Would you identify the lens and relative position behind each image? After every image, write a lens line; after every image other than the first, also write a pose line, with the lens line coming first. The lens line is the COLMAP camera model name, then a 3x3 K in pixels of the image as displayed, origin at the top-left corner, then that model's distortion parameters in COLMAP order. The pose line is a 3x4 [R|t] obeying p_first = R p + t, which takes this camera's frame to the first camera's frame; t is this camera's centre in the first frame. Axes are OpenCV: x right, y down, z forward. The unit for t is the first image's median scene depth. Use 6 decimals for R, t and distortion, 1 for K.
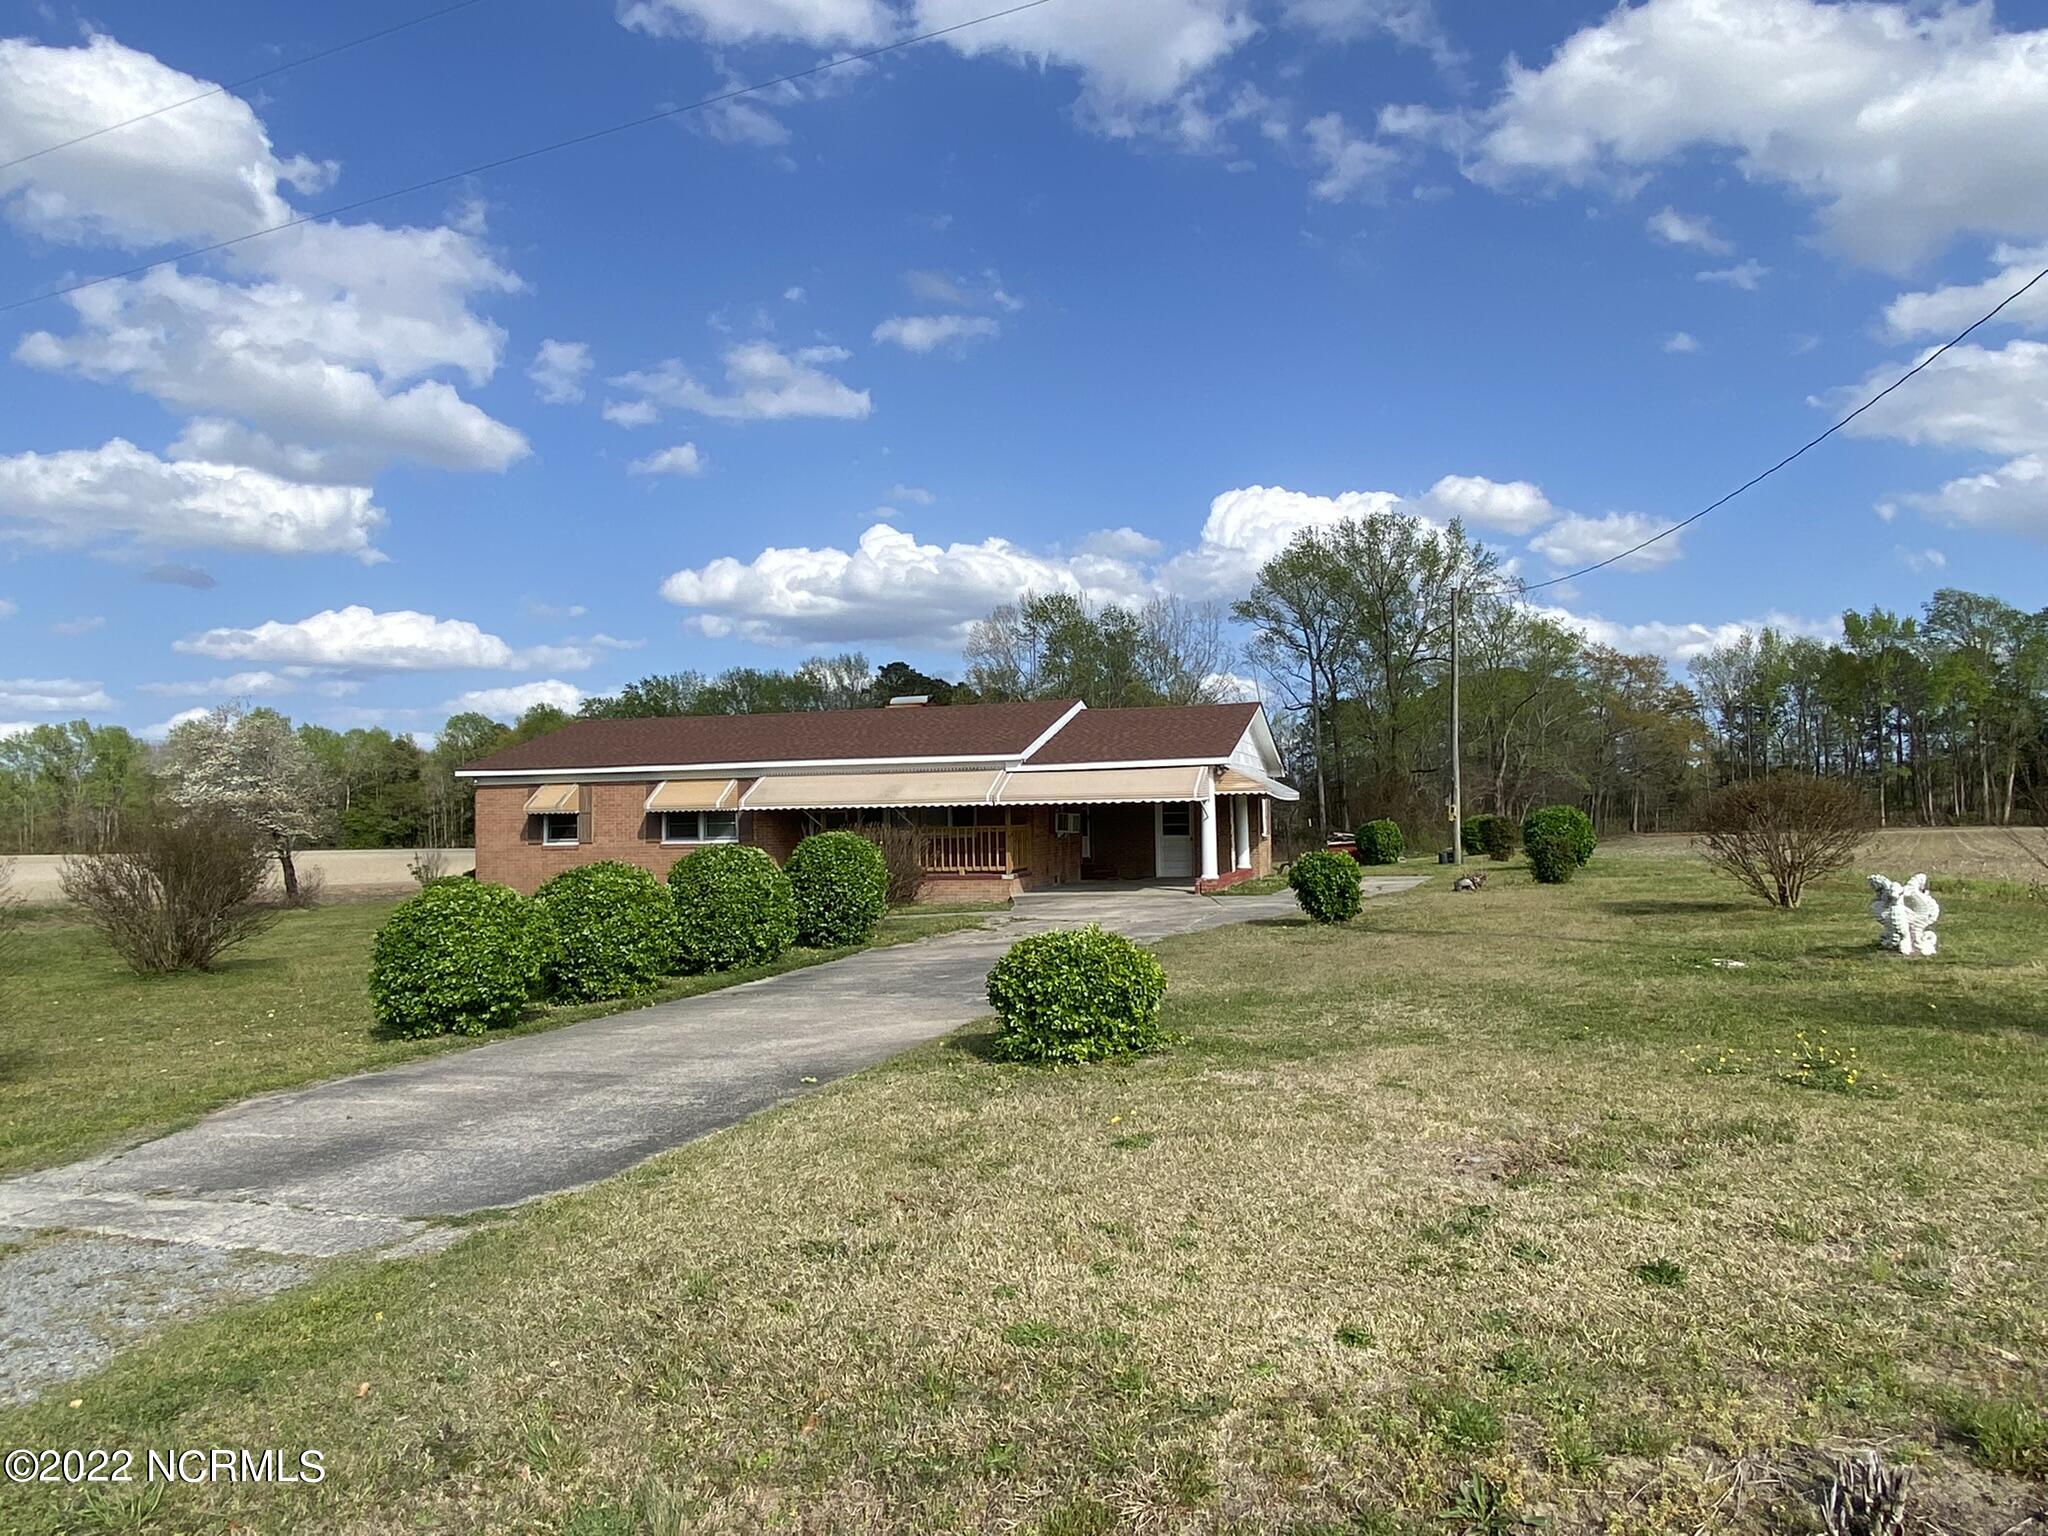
lens RADIAL K [[1306.7, 0, 1028.1], [0, 1306.7, 781.2], [0, 0, 1]] dist [0.016677, 0.000515]
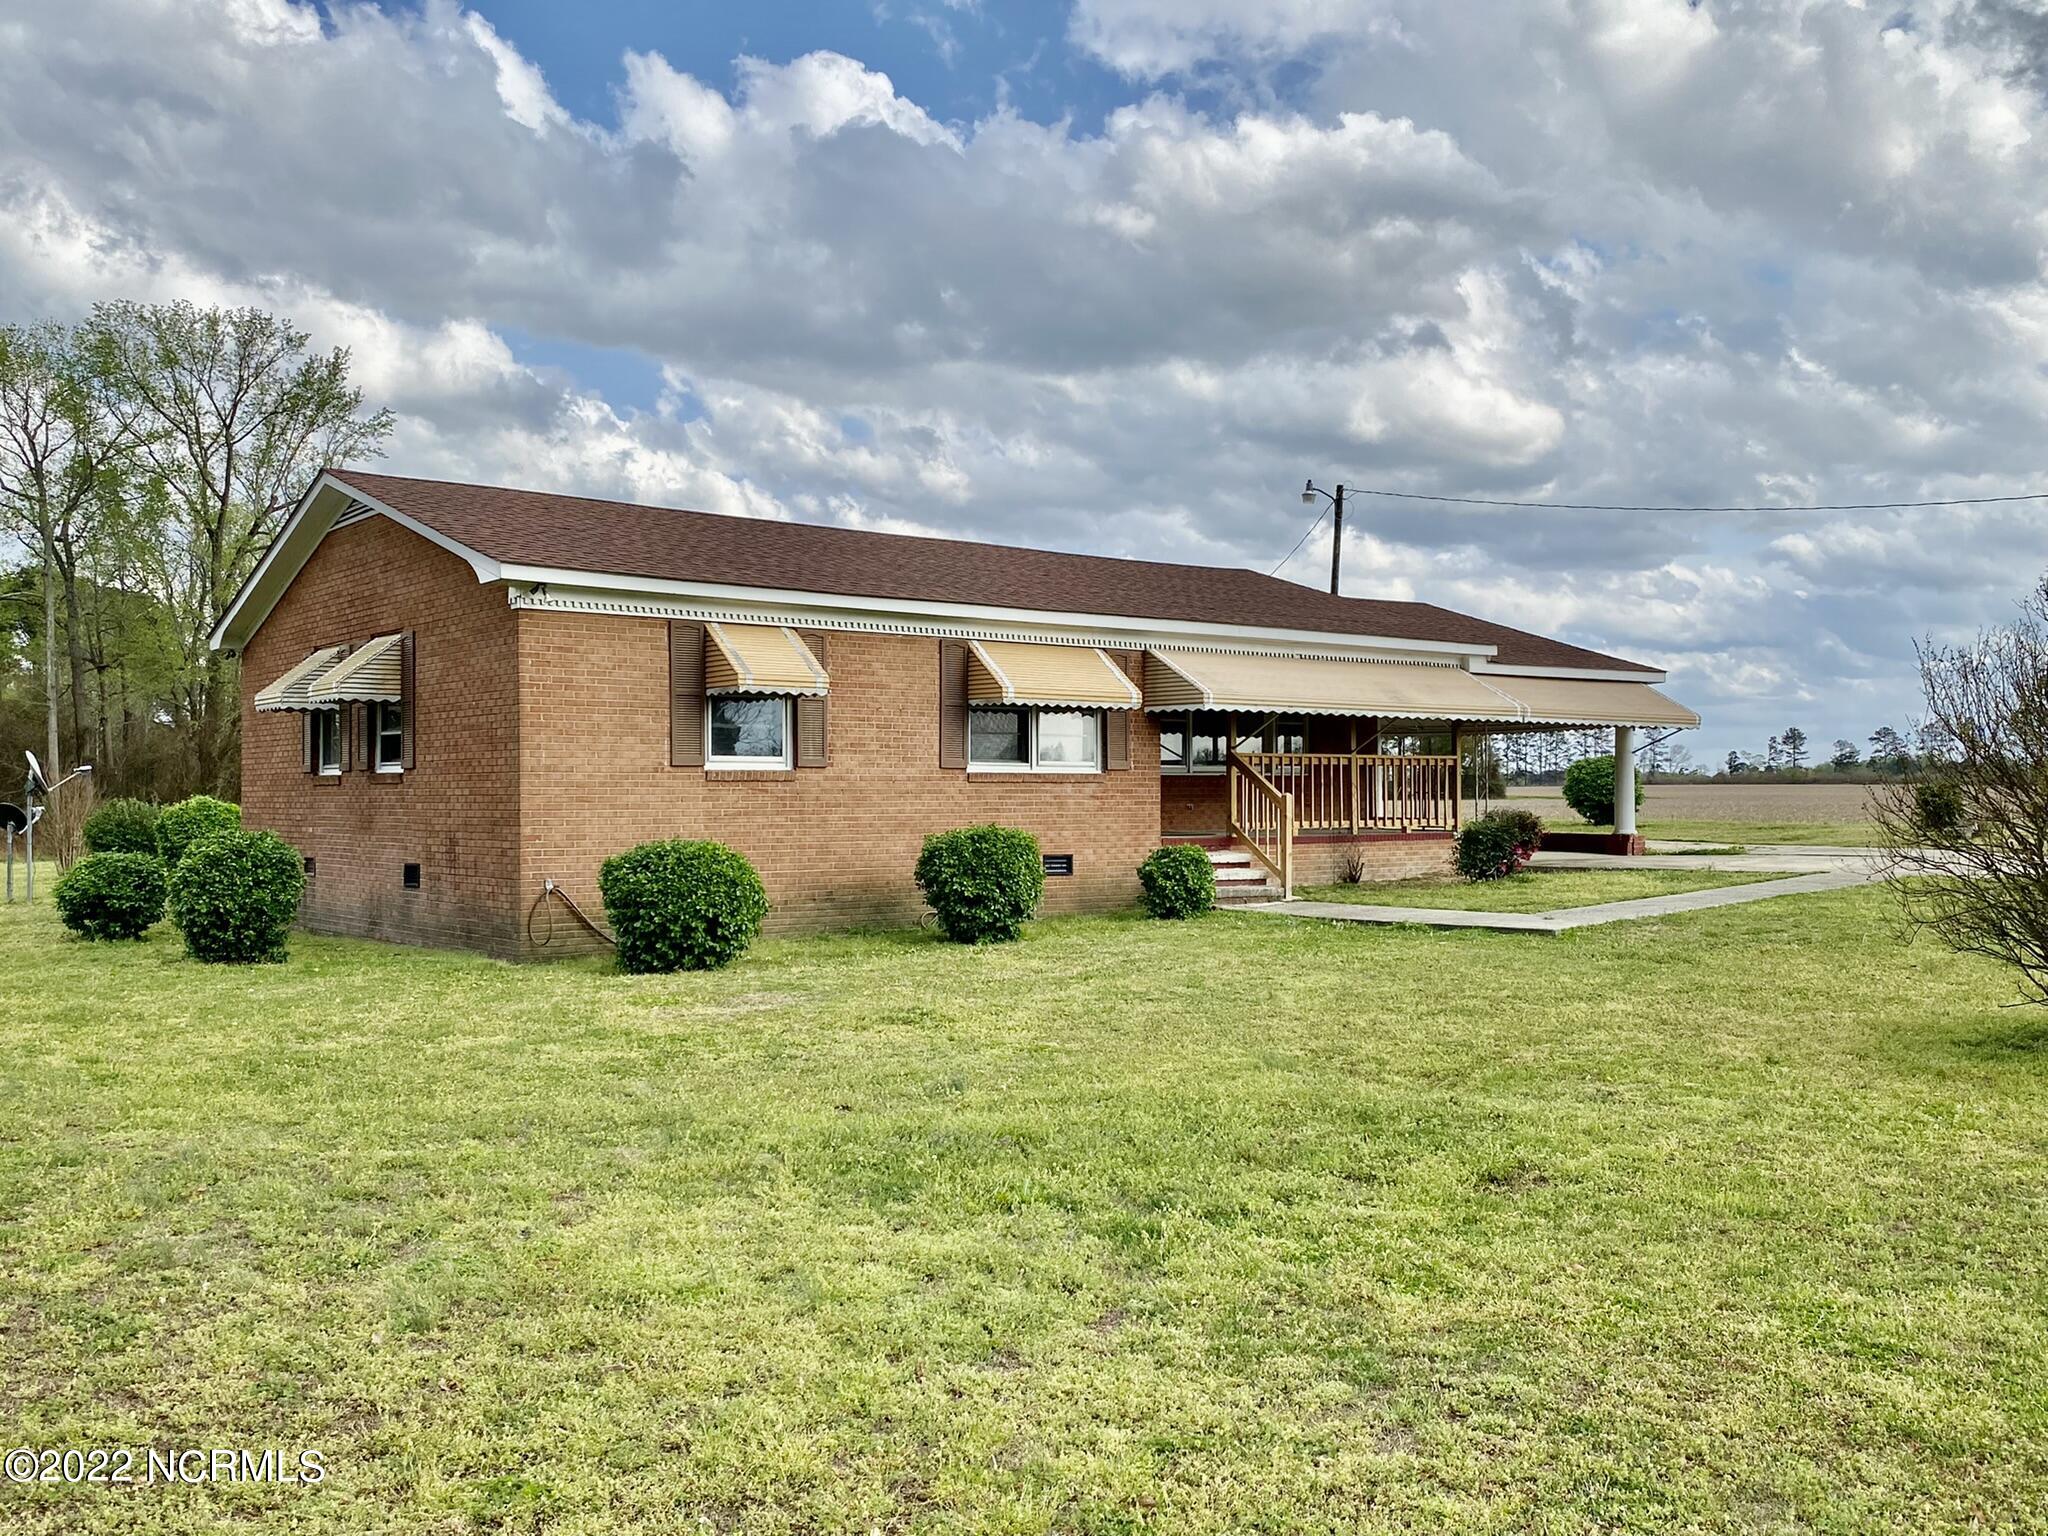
lens RADIAL K [[1817.8, 0, 1026.0], [0, 1817.8, 774.6], [0, 0, 1]] dist [-0.041078, 0.043490]
pose [[0.567642, 0.025922, 0.822867, -0.774850], [-0.032429, 0.999432, -0.009113, 0.052200], [-0.822637, -0.021512, 0.568160, 0.596420]]
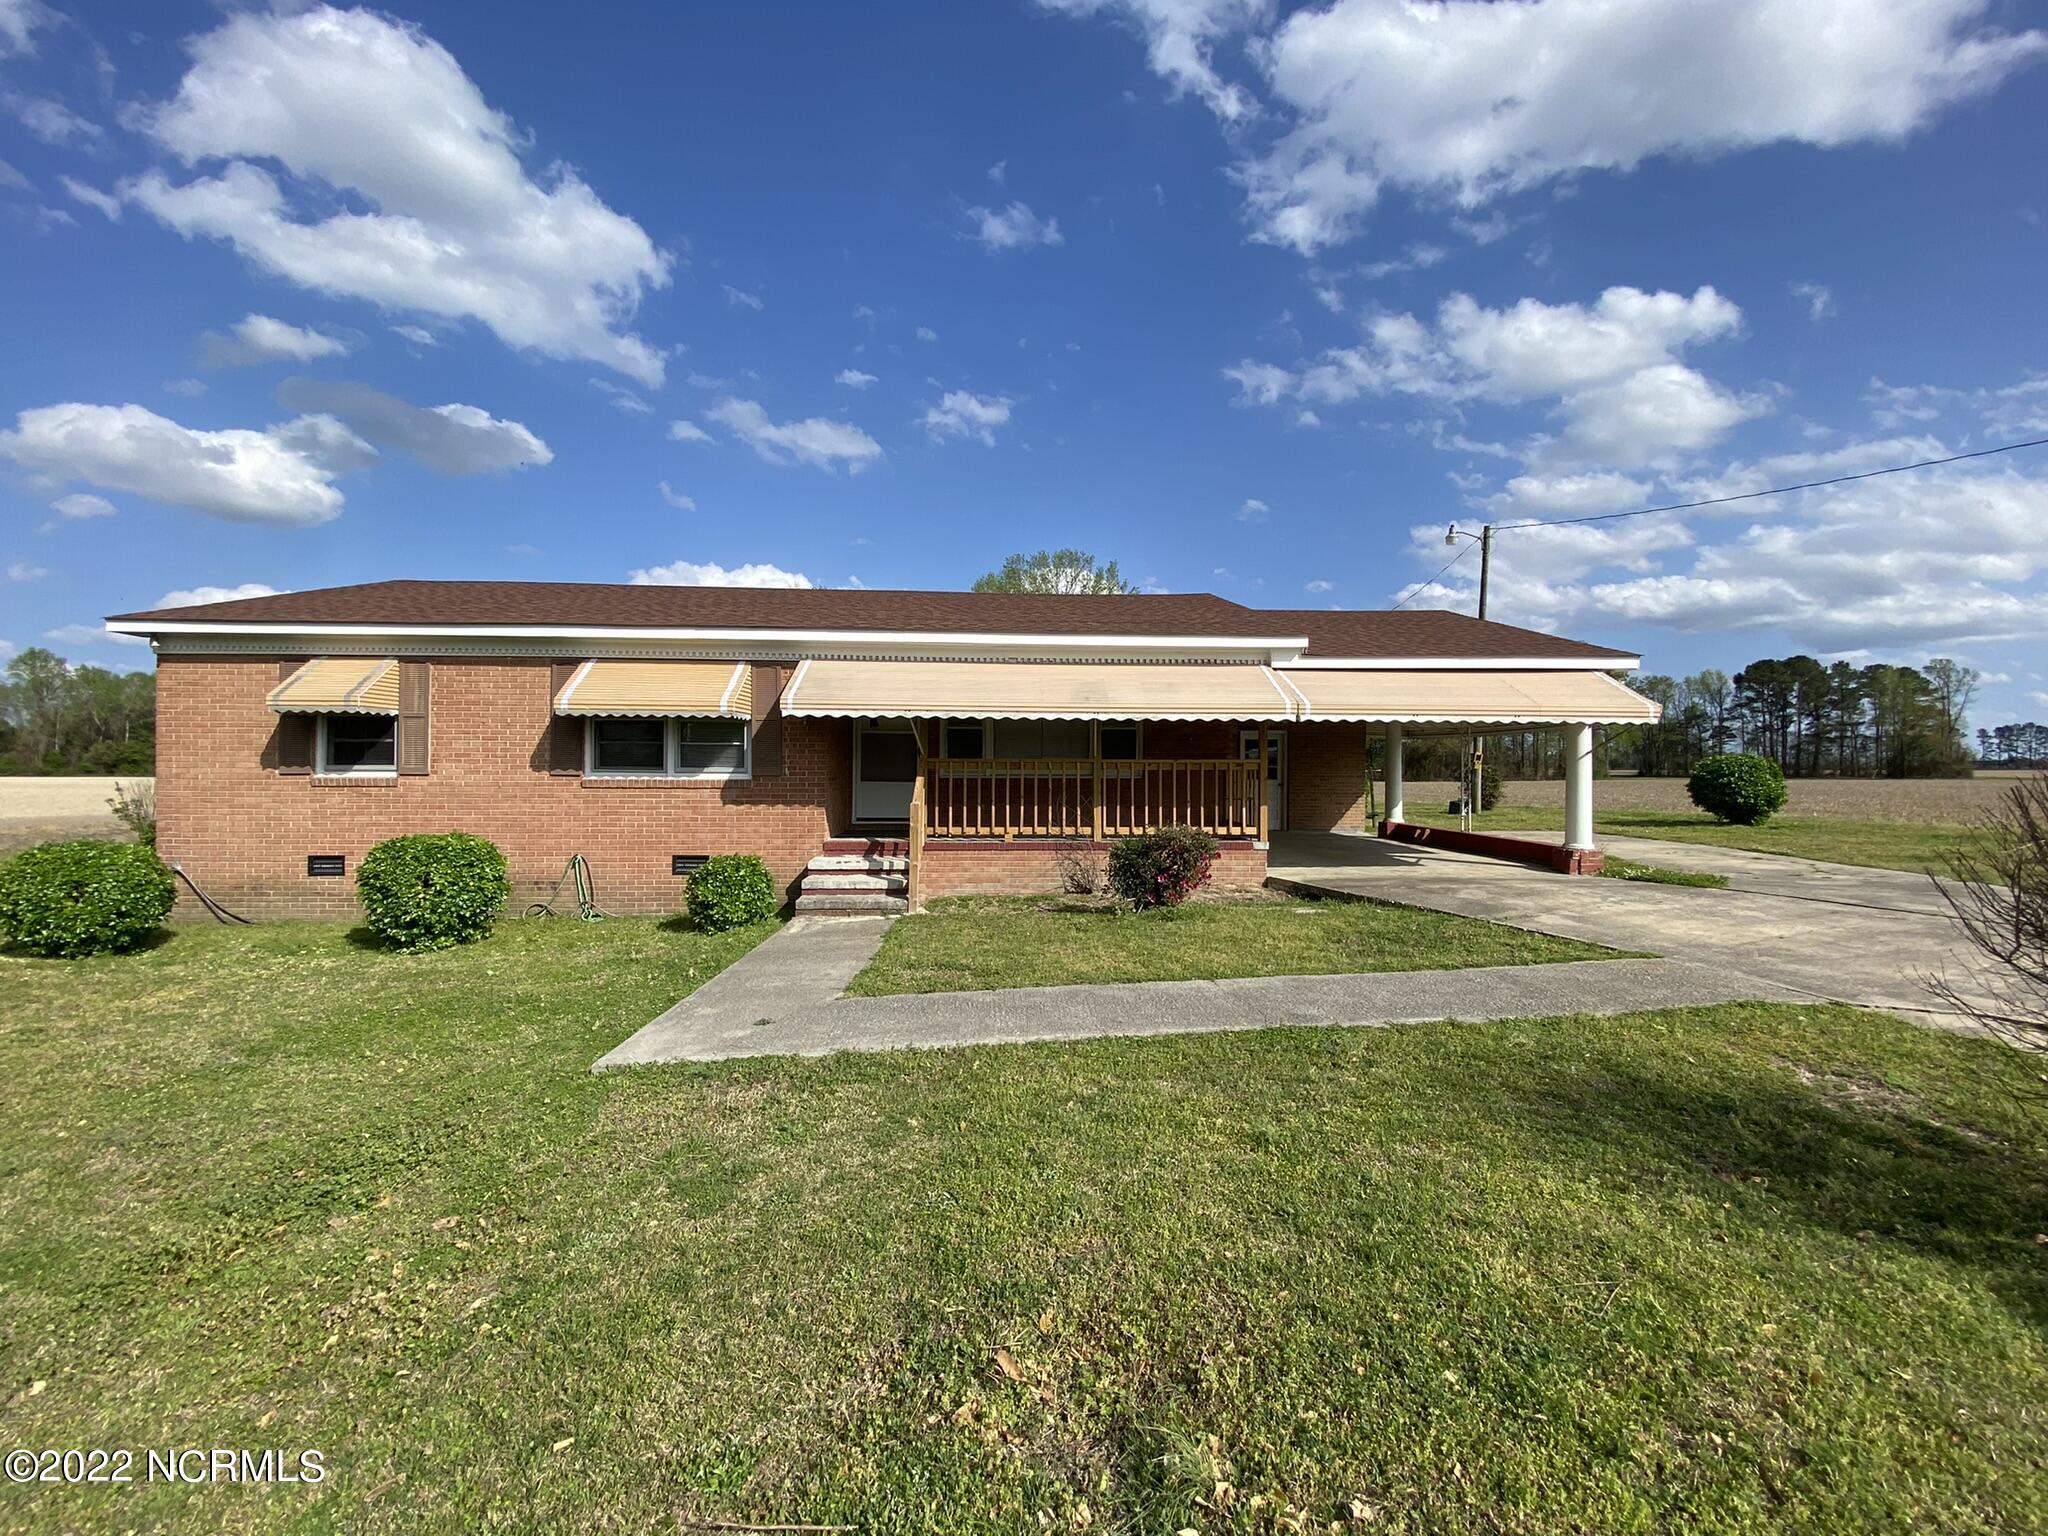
lens RADIAL K [[832.3, 0, 1026.1], [0, 832.3, 774.7], [0, 0, 1]] dist [-0.006411, -0.006517]
pose [[0.940485, 0.020218, 0.339232, -0.220613], [-0.032480, 0.999007, 0.030510, 0.029557], [-0.338278, -0.039712, 0.940208, 0.609539]]
